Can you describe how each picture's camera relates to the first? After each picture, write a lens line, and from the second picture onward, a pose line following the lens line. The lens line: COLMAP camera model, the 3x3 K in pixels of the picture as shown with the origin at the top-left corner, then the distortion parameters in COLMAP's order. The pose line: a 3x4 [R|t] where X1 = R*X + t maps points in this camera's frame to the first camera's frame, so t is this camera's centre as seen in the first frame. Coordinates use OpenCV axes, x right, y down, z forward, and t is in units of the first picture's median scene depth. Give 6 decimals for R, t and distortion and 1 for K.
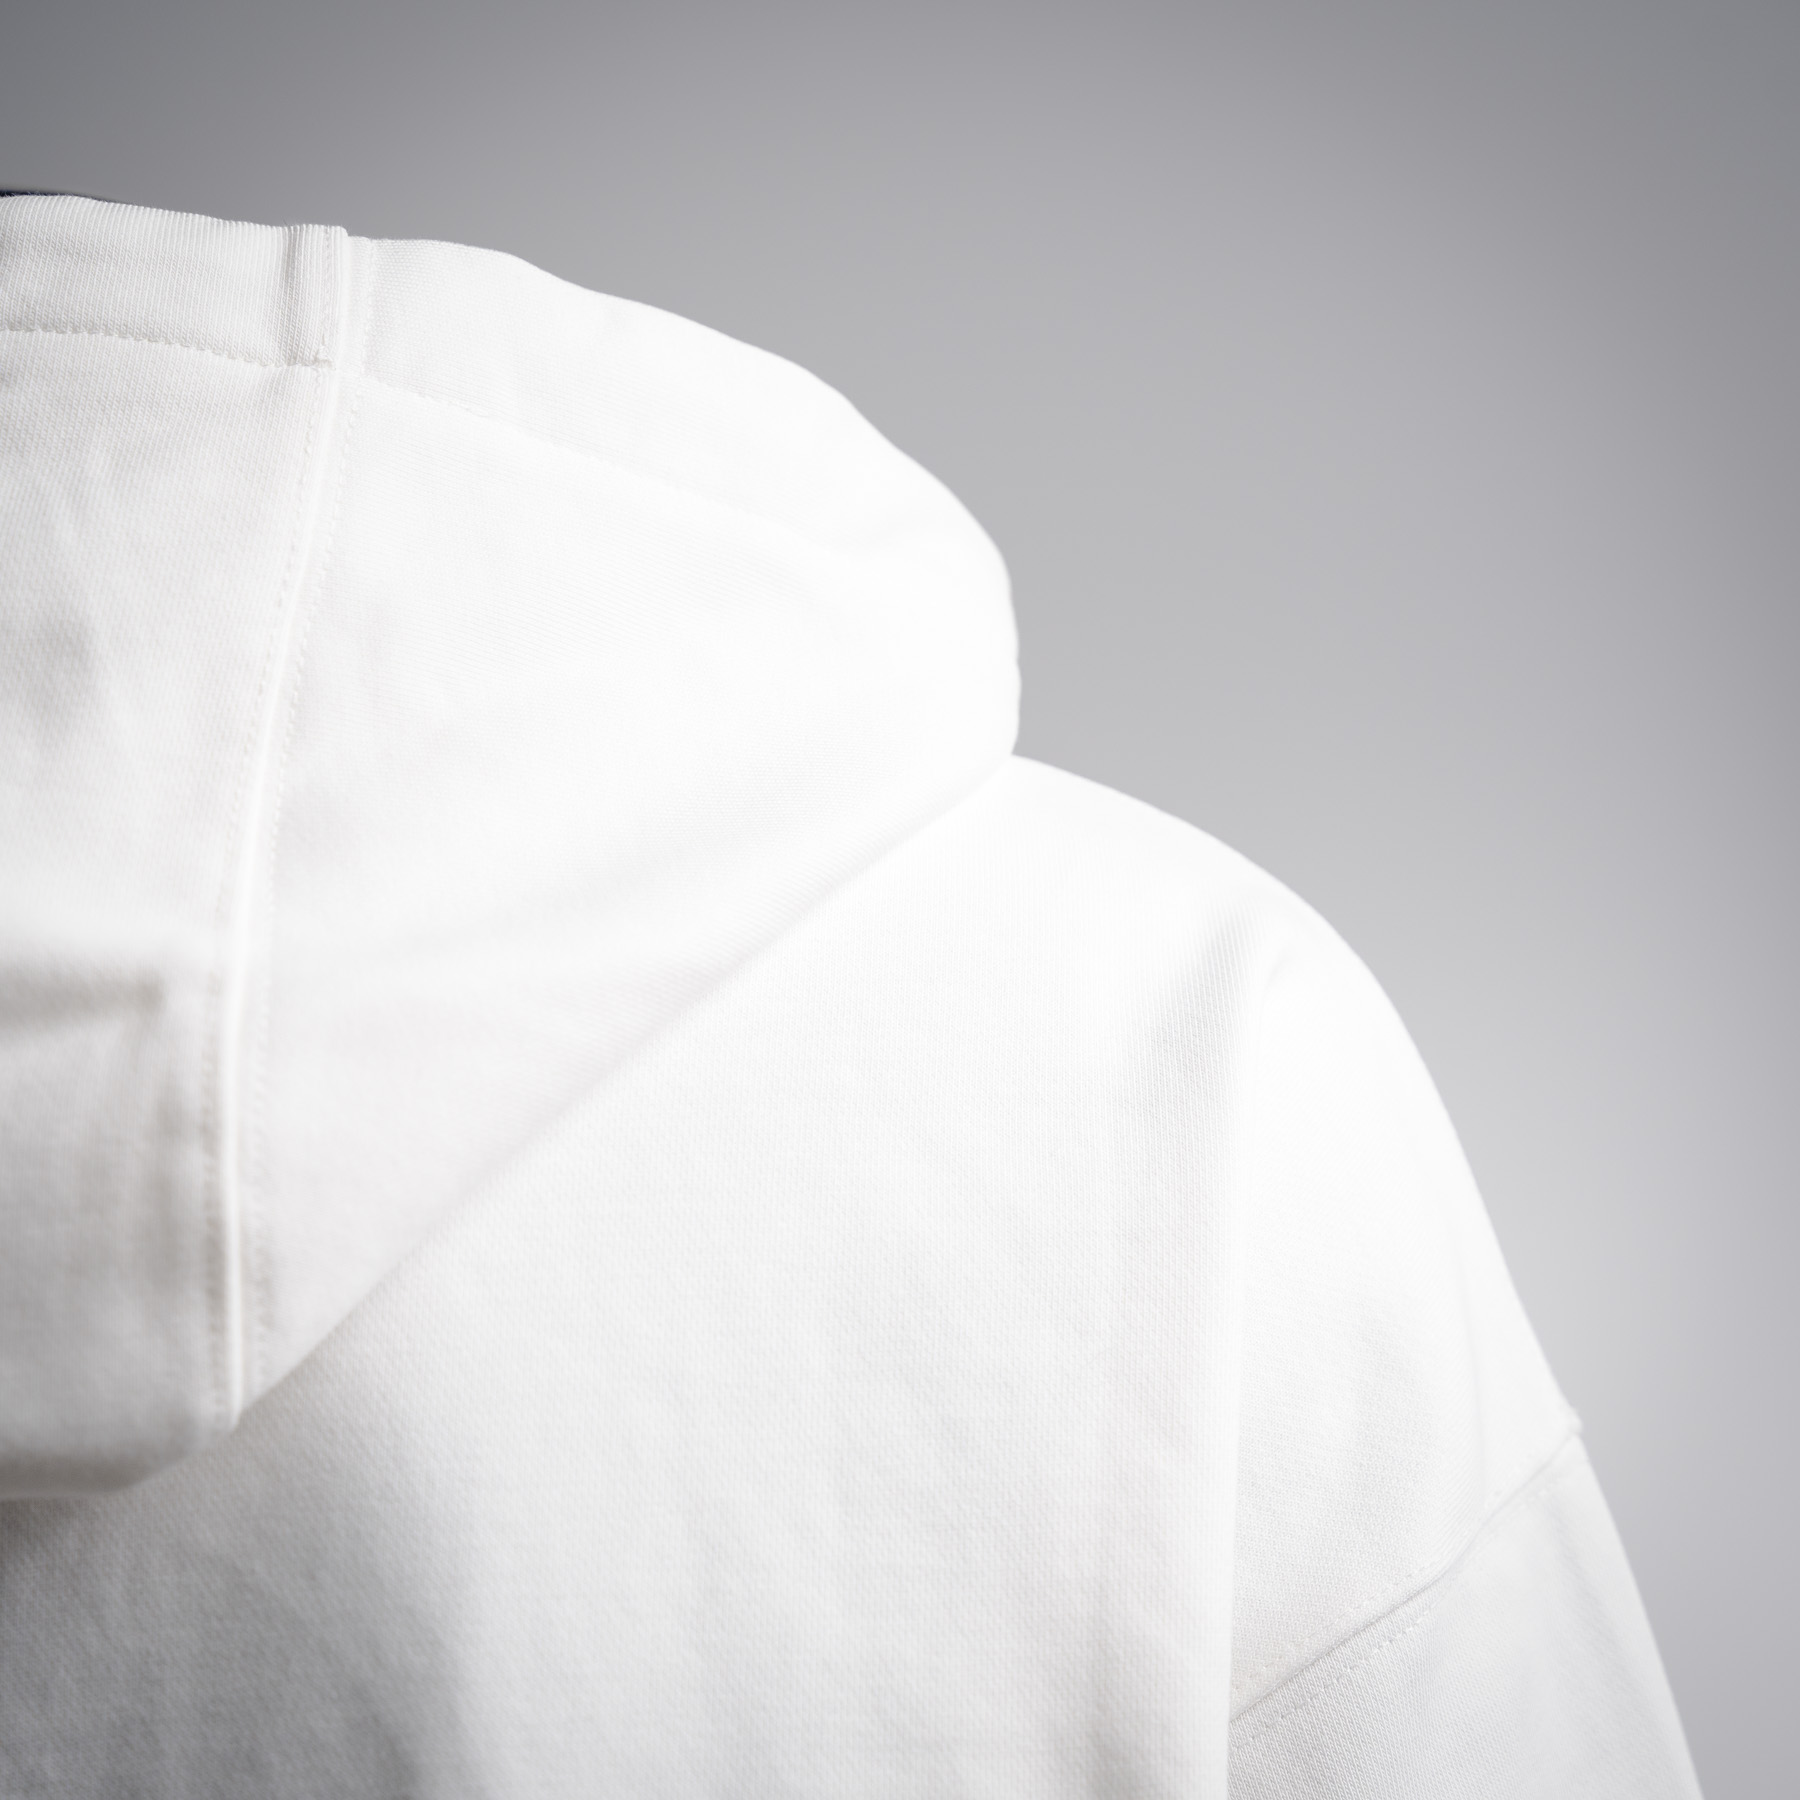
lens RADIAL K [[5081.8, 0, 899.7], [0, 5081.8, 936.0], [0, 0, 1]] dist [0.646982, 0.312862]
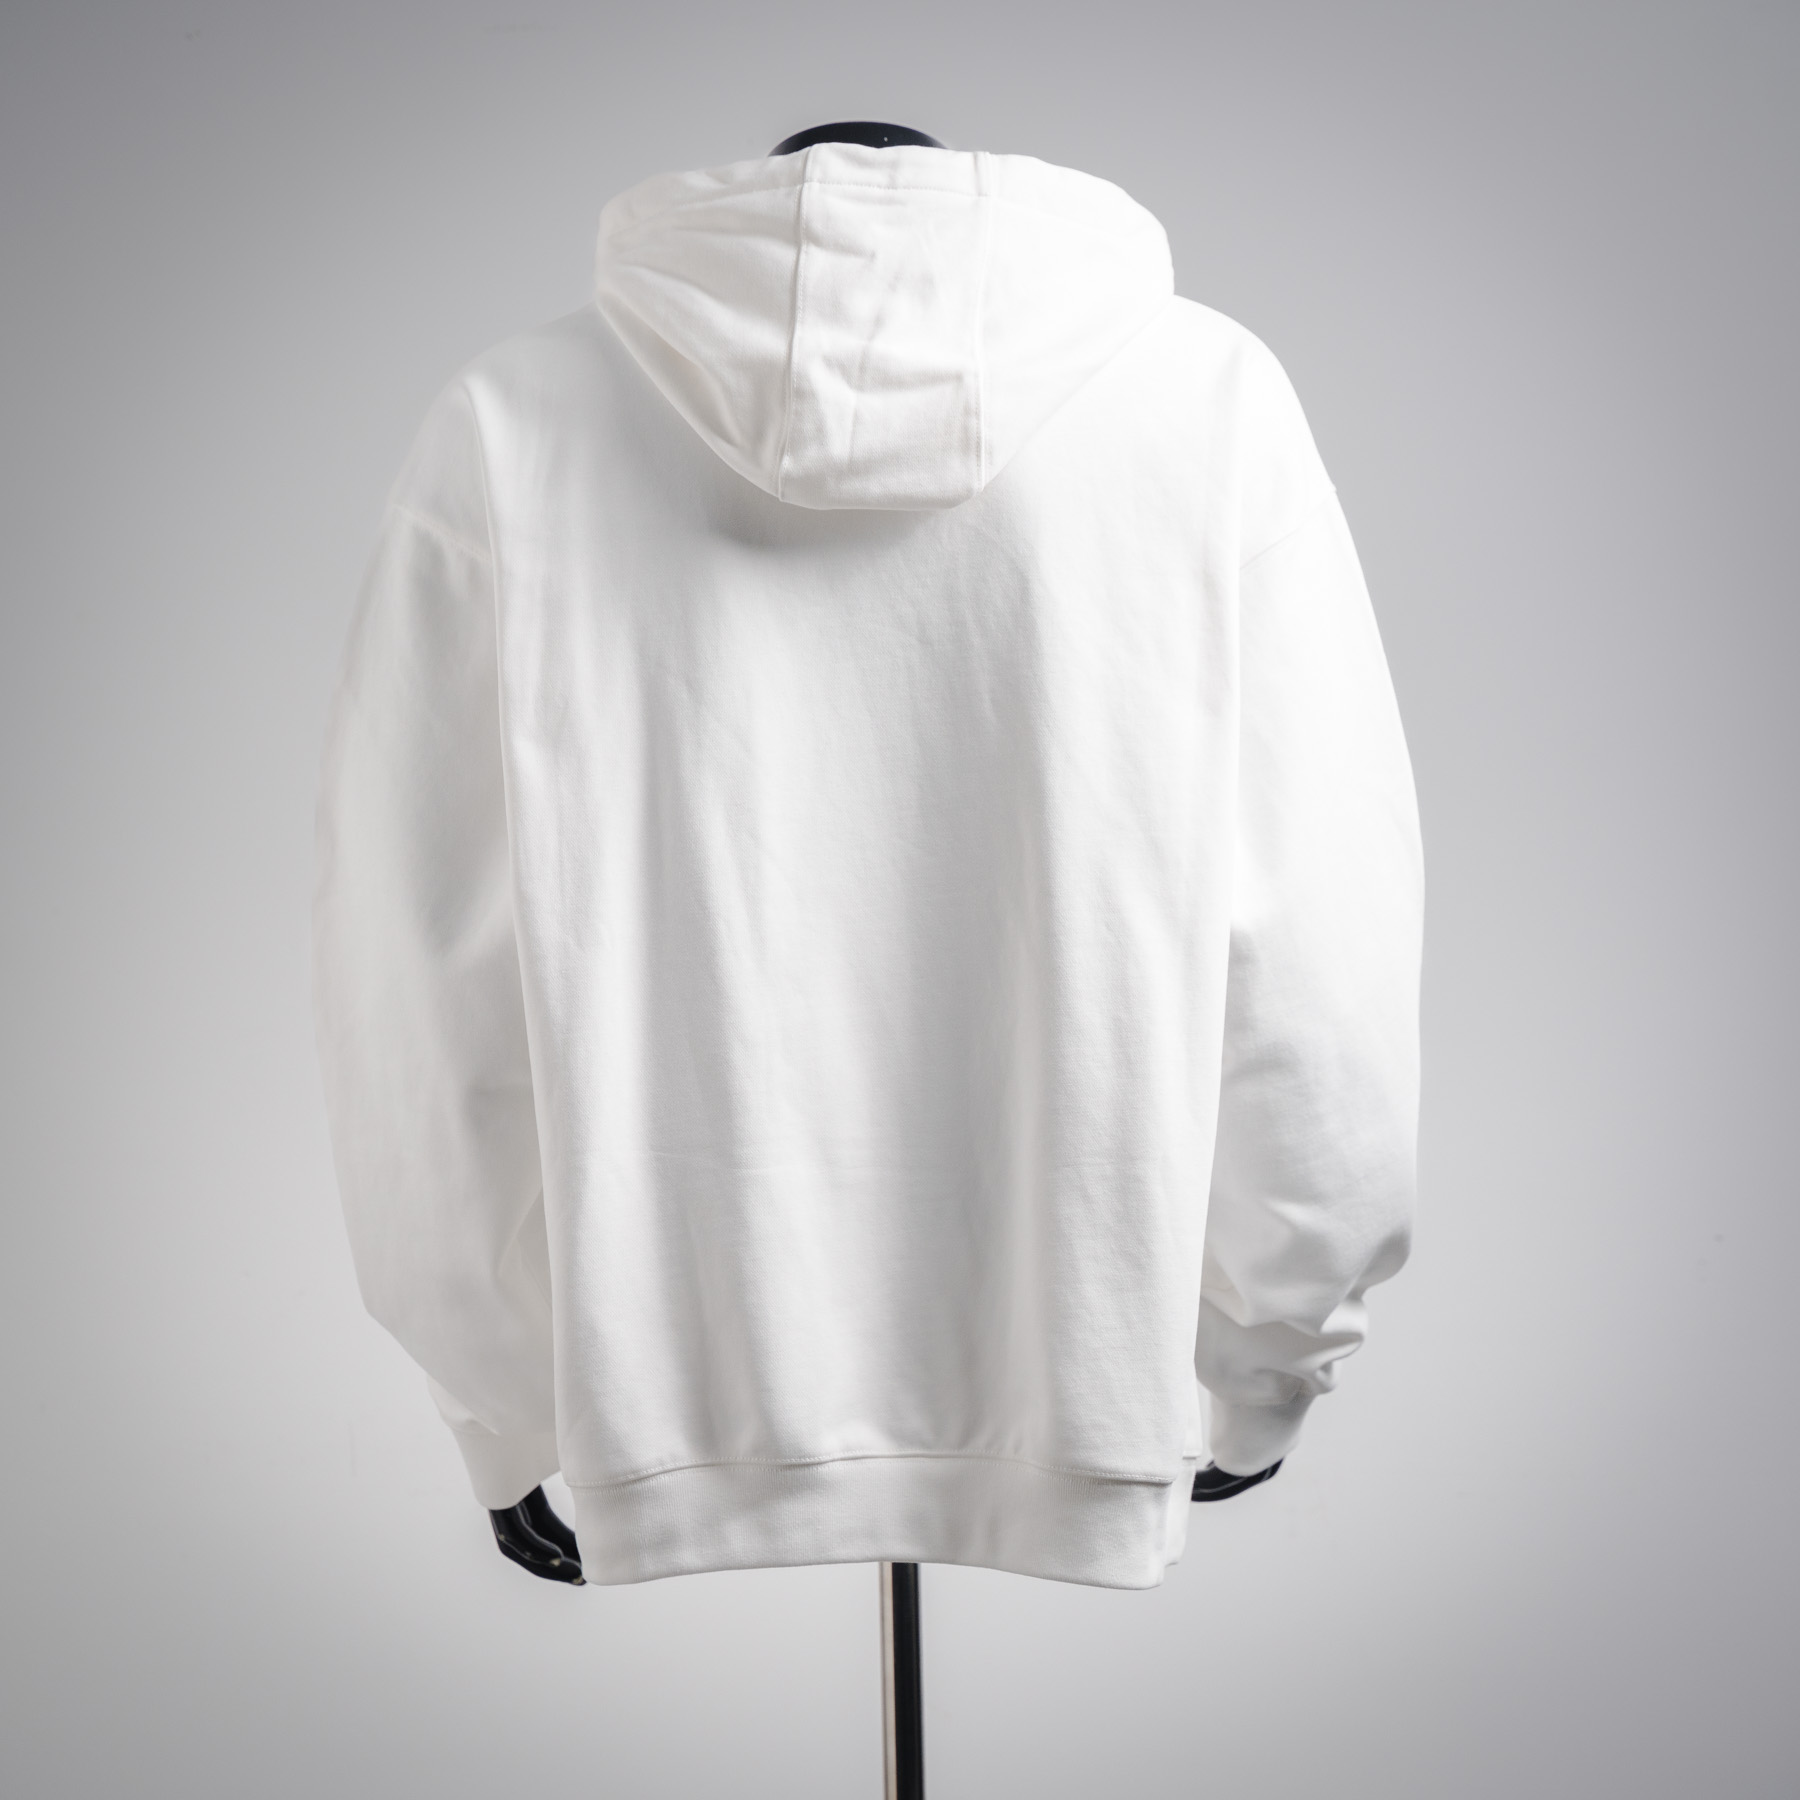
lens RADIAL K [[5126.6, 0, 900.0], [0, 5126.6, 900.0], [0, 0, 1]] dist [0.157215, 0.584100]
pose [[0.999160, -0.015635, 0.037884, -0.331214], [0.009601, 0.987942, 0.154527, -0.188934], [-0.039843, -0.154034, 0.987262, -2.728655]]
